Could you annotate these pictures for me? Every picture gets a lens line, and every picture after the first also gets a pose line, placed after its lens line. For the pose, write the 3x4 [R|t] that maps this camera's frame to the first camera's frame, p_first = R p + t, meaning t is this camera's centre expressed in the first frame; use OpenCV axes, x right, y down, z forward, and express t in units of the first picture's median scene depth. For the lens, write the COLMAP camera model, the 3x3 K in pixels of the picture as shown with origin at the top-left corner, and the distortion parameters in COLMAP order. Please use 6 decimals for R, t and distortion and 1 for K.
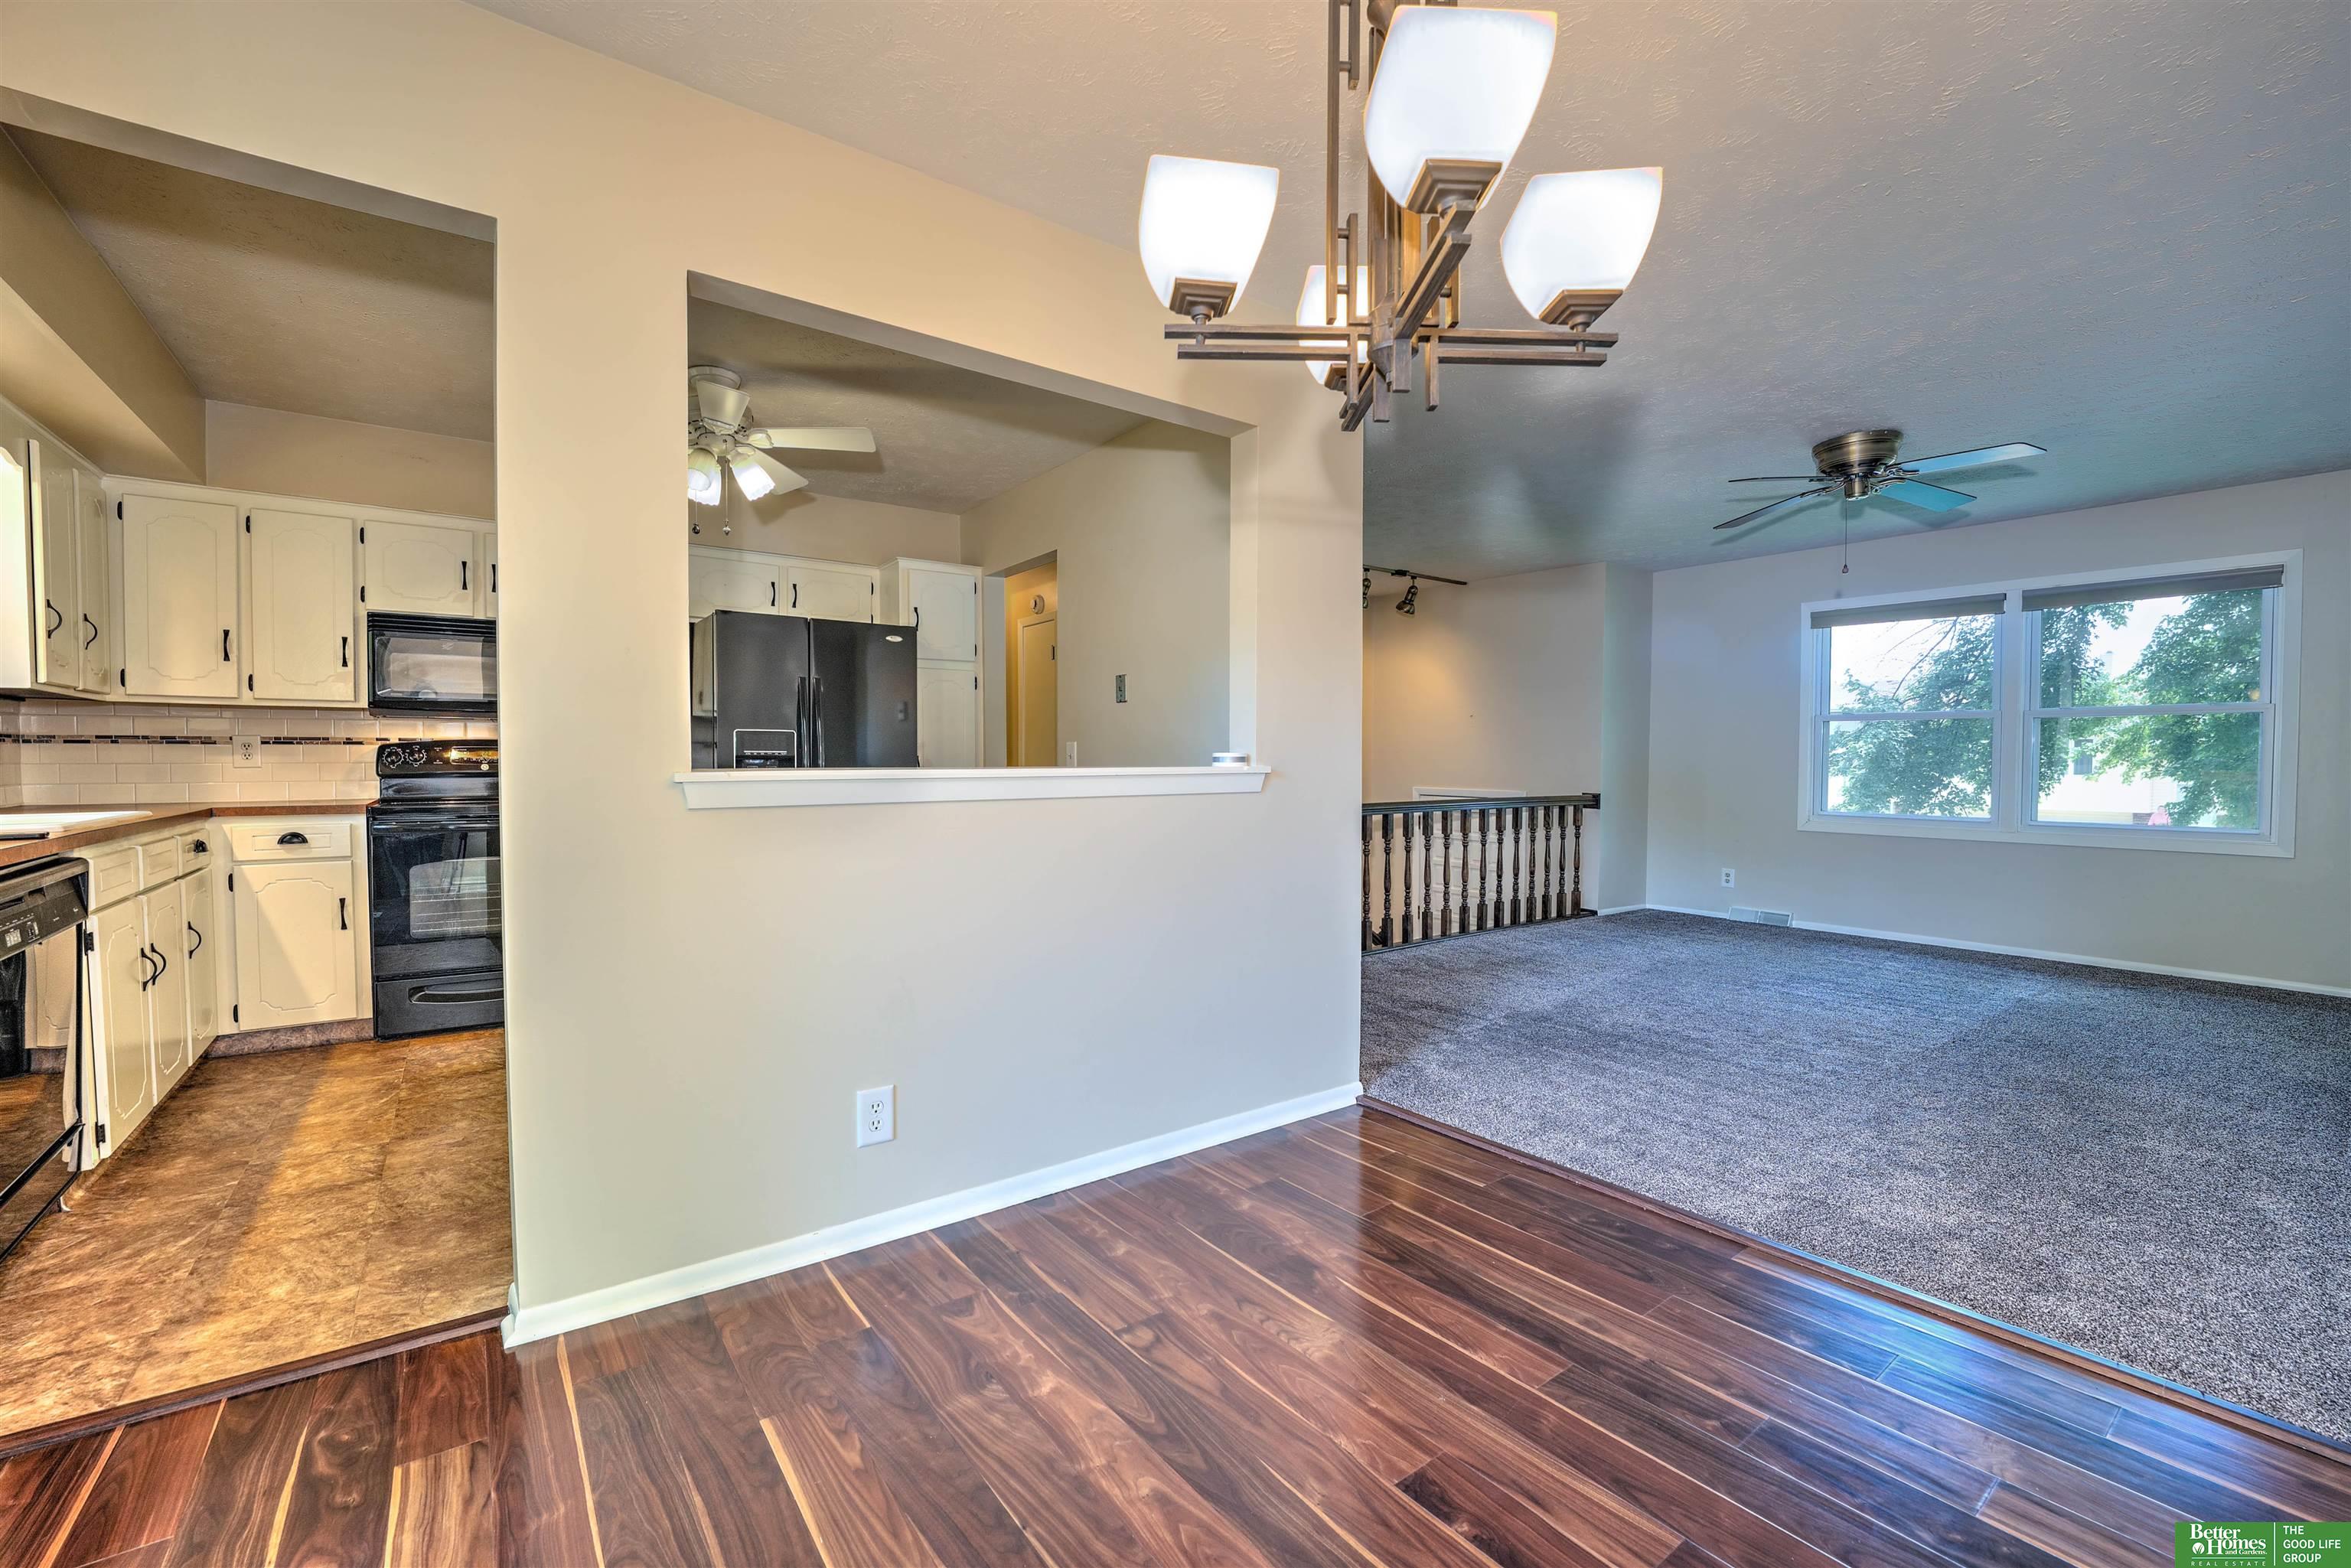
lens RADIAL K [[961.7, 0, 1171.1], [0, 961.7, 783.8], [0, 0, 1]] dist [-0.026254, 0.001764]
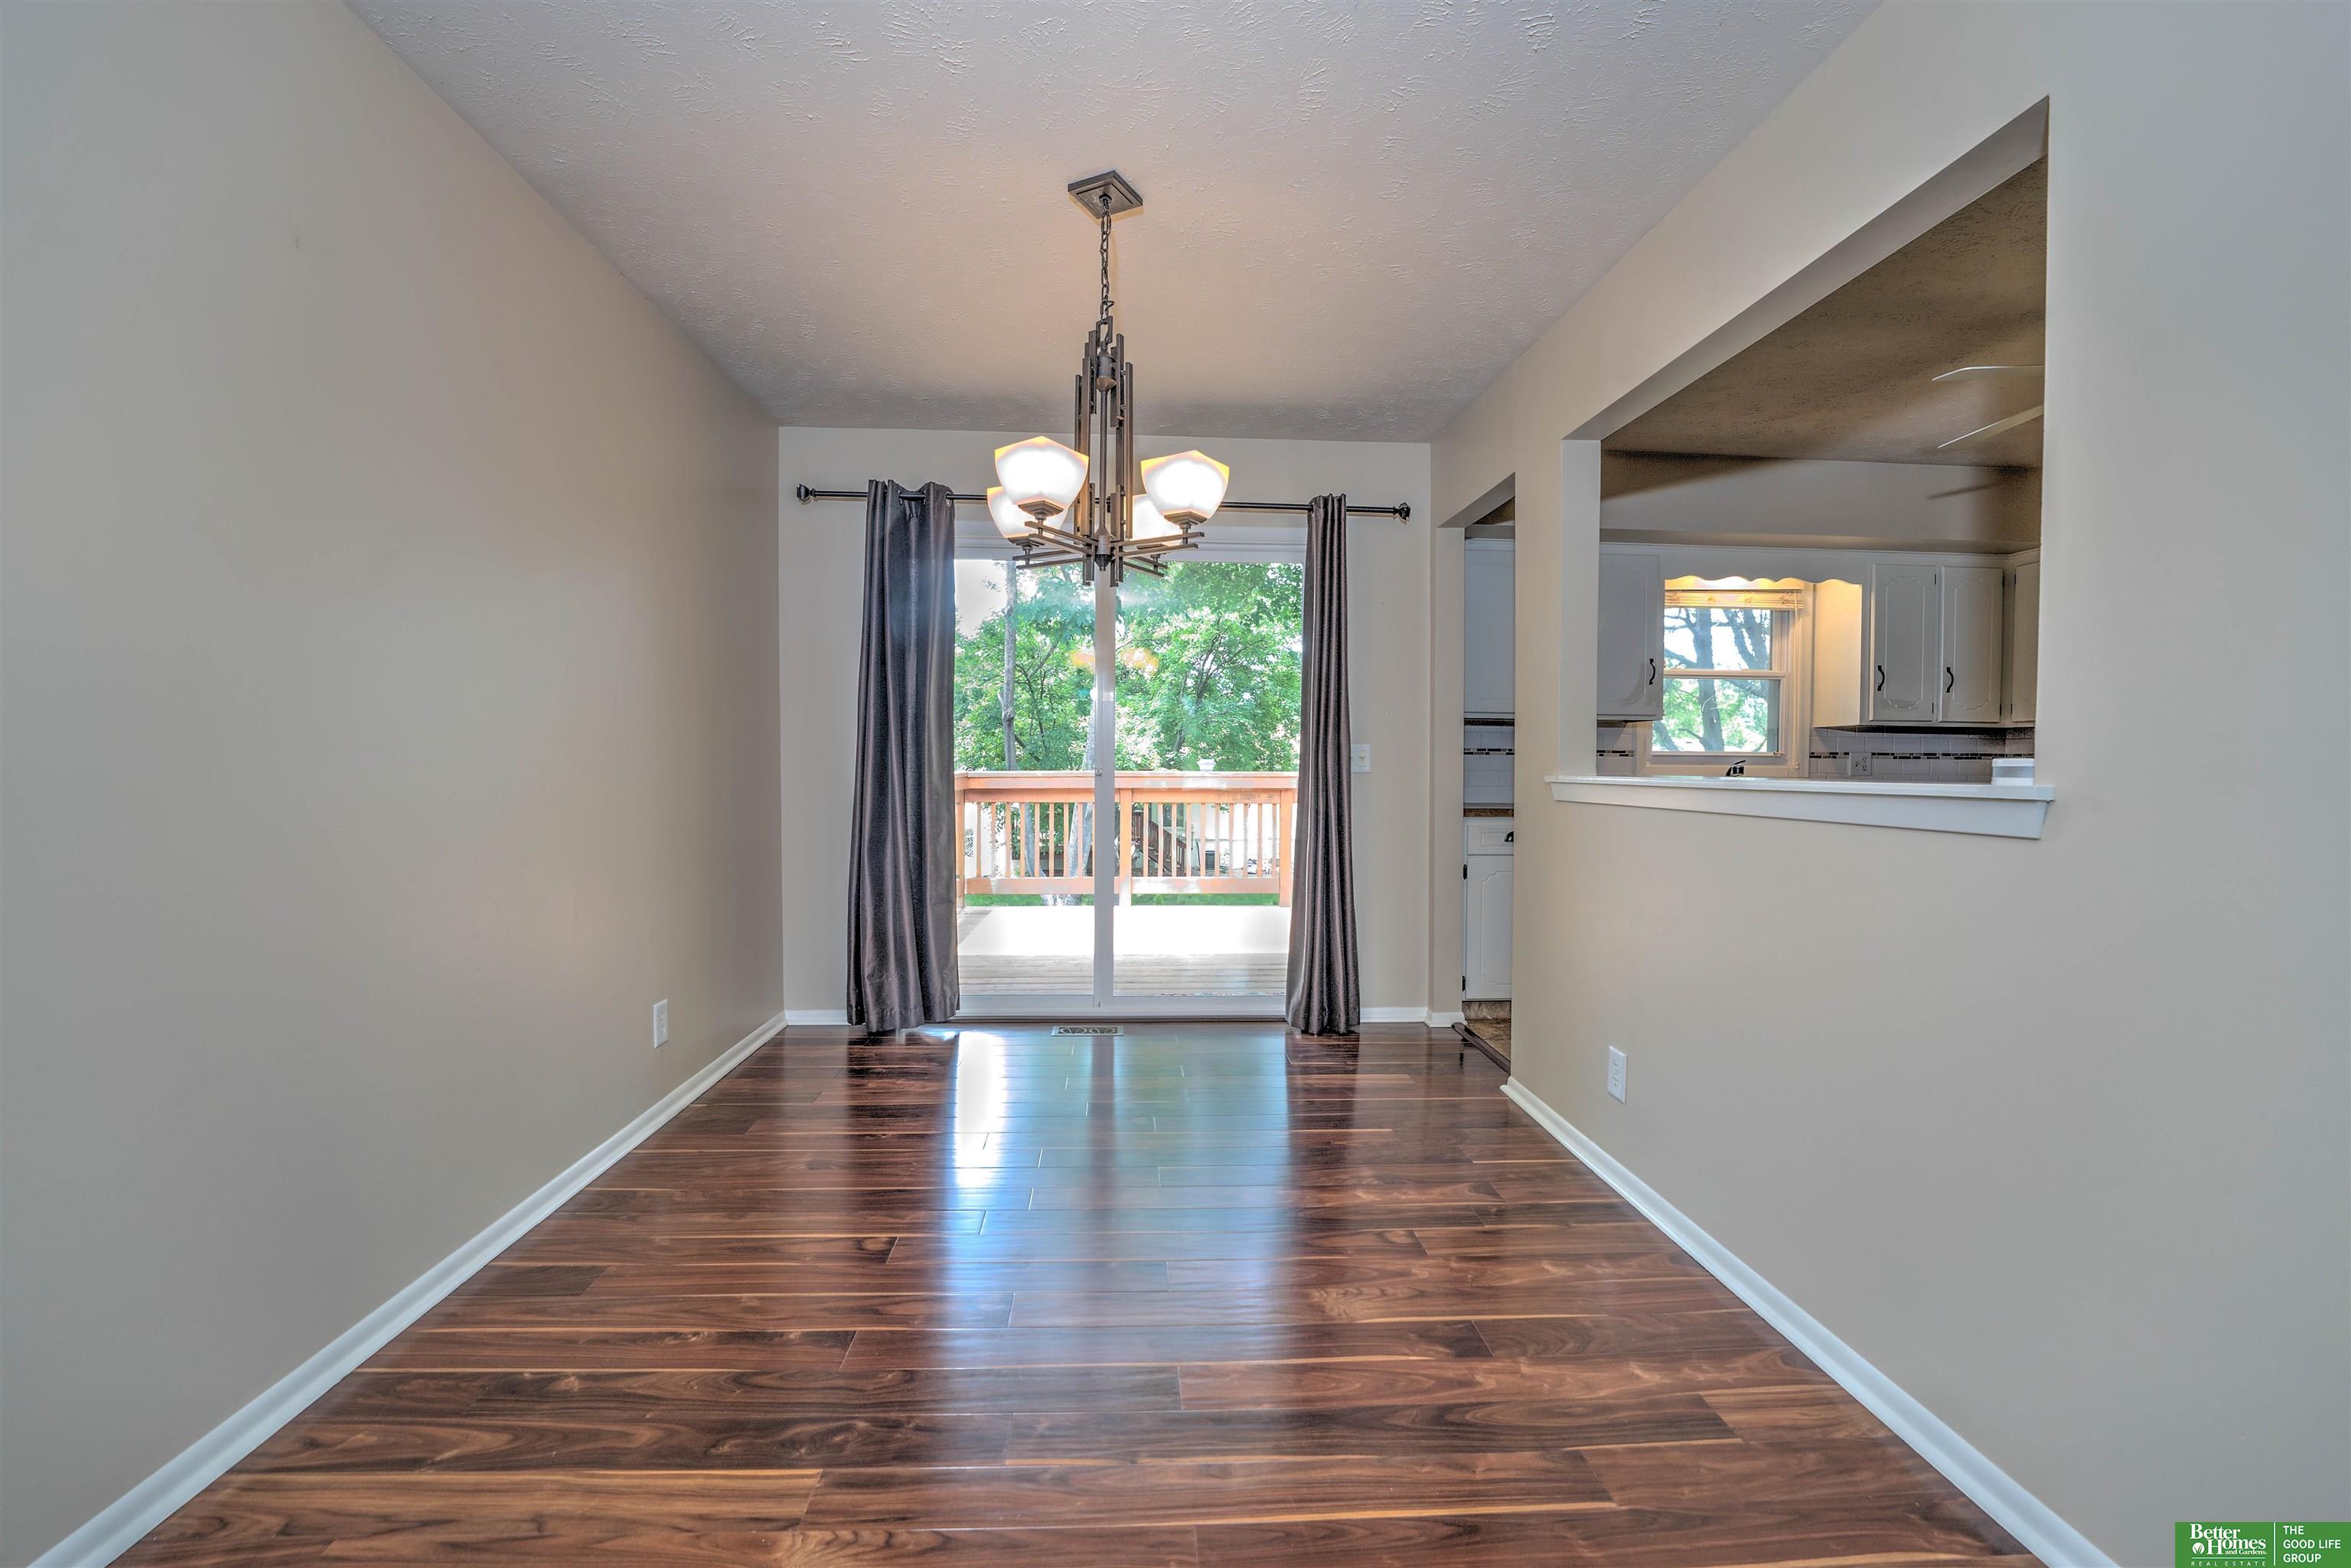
lens RADIAL K [[961.7, 0, 1163.5], [0, 961.7, 777.8], [0, 0, 1]] dist [-0.026254, 0.001764]
pose [[-0.557607, 0.004490, -0.830093, 0.621061], [-0.031297, 0.999161, 0.026428, -0.015624], [0.829515, 0.040716, -0.556999, 0.762221]]
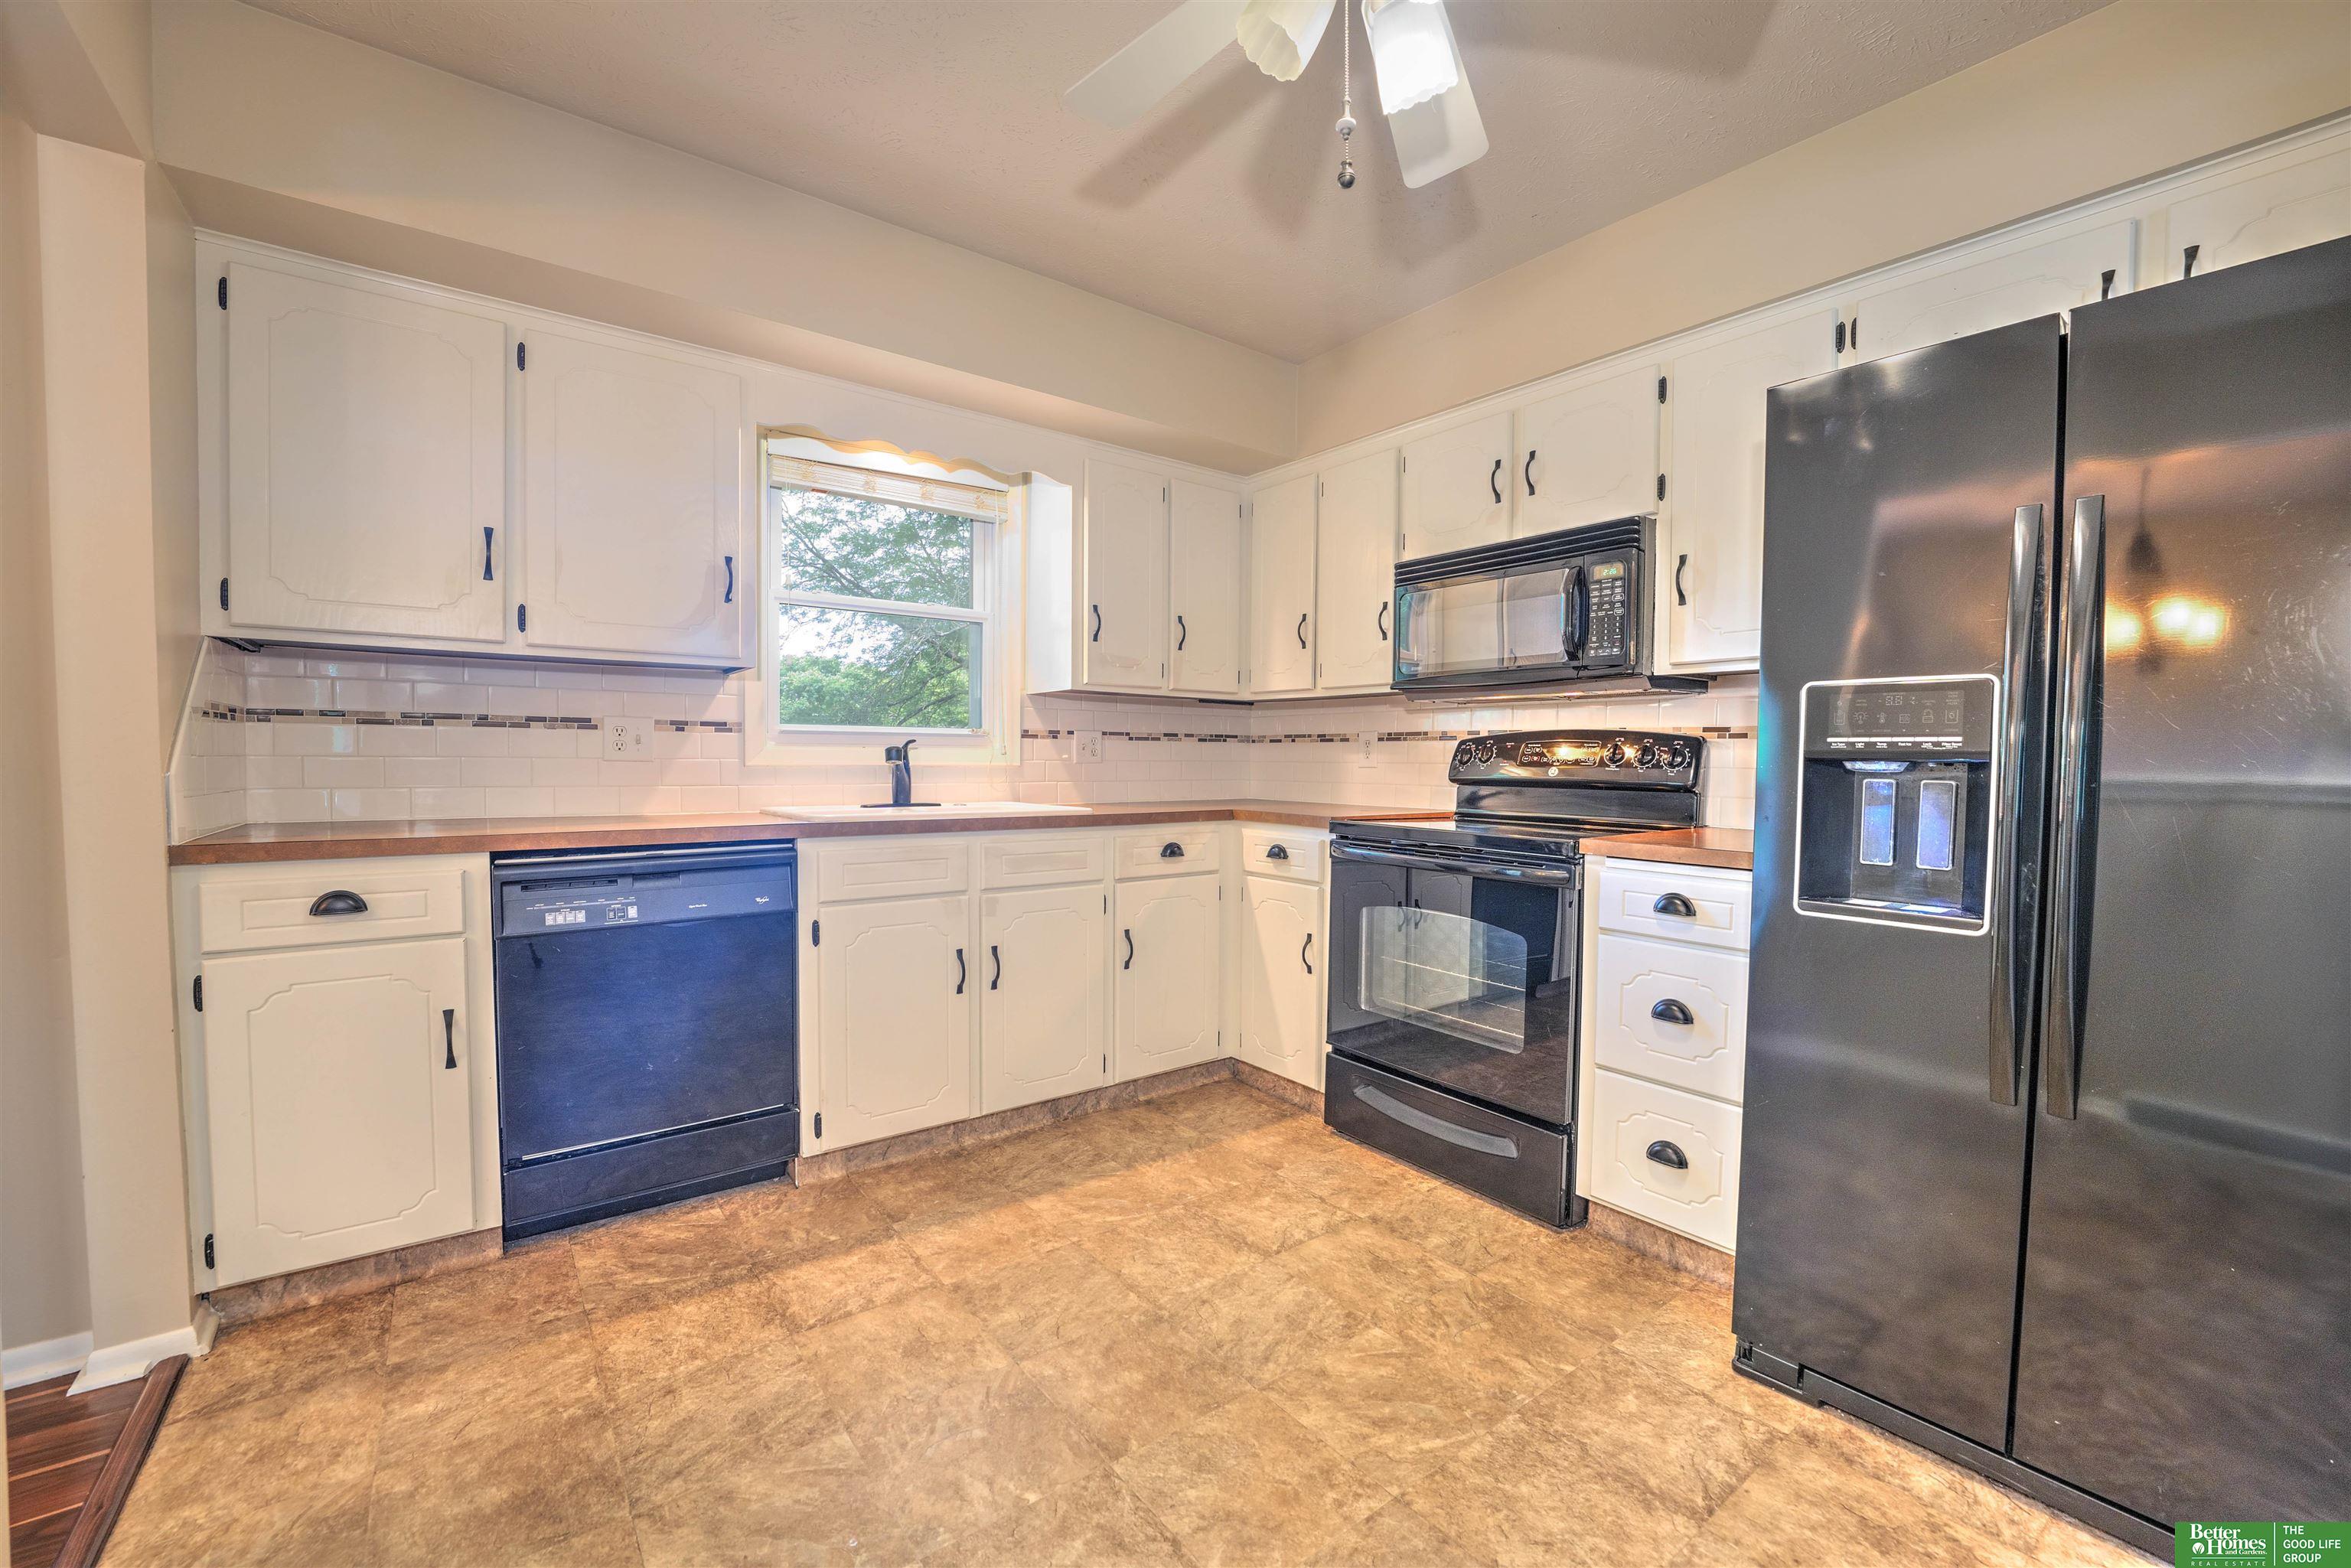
lens RADIAL K [[961.7, 0, 1189.5], [0, 961.7, 778.9], [0, 0, 1]] dist [-0.026254, 0.001764]
pose [[0.019252, 0.020898, -0.999596, -0.085005], [-0.035871, 0.999152, 0.020198, -0.021466], [0.999171, 0.035467, 0.019985, 0.925615]]
